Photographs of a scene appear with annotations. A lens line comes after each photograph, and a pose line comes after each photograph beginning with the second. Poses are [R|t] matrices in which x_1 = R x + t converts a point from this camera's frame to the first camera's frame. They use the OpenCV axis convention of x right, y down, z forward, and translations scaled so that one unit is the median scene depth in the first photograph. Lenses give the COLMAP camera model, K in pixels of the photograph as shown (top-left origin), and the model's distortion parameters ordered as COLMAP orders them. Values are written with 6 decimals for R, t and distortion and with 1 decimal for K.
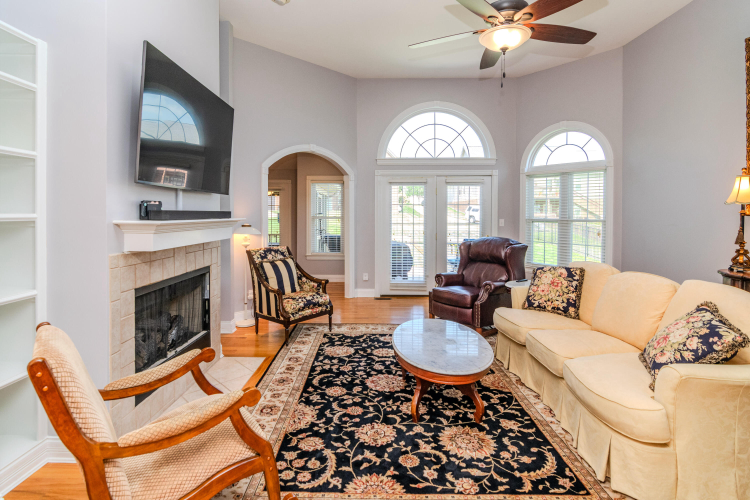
lens RADIAL K [[366.9, 0, 368.1], [0, 366.9, 246.3], [0, 0, 1]] dist [-0.001411, -0.003266]
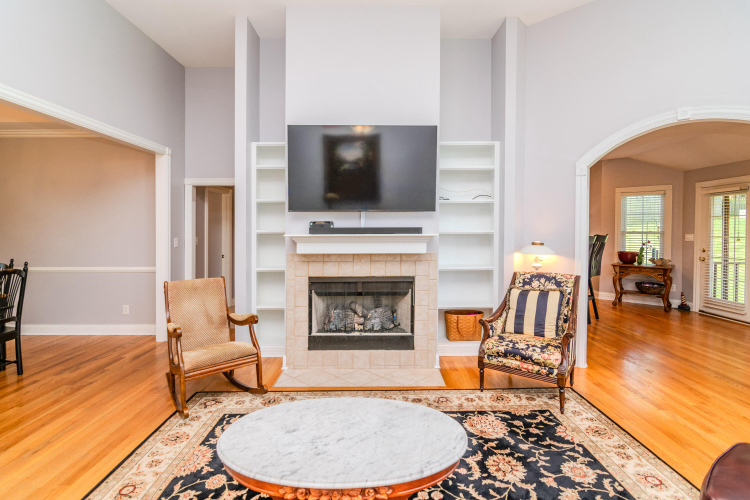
lens RADIAL K [[366.9, 0, 374.4], [0, 366.9, 248.9], [0, 0, 1]] dist [-0.001411, -0.003266]
pose [[0.036454, 0.051094, -0.998028, 0.951497], [-0.084664, 0.995259, 0.047860, -0.103964], [0.995742, 0.082752, 0.040607, 1.180431]]
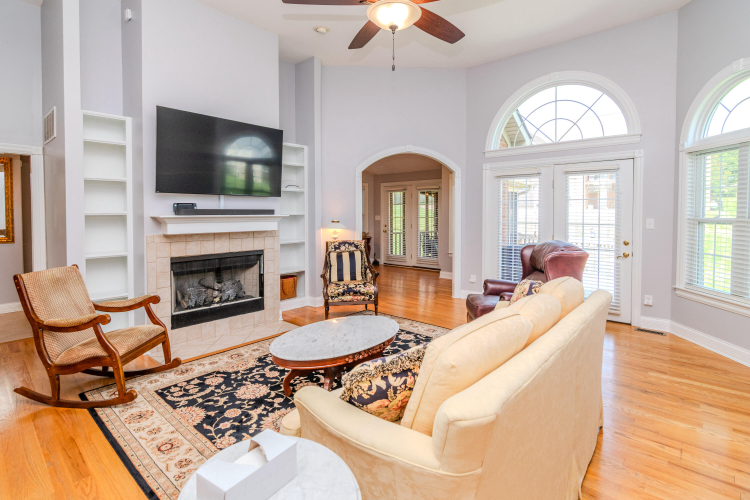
lens RADIAL K [[366.9, 0, 380.1], [0, 366.9, 250.4], [0, 0, 1]] dist [-0.001411, -0.003266]
pose [[0.768751, 0.063318, -0.636406, 1.089922], [-0.054808, 0.997949, 0.033083, -0.018575], [0.637195, 0.009447, 0.770644, 0.326952]]
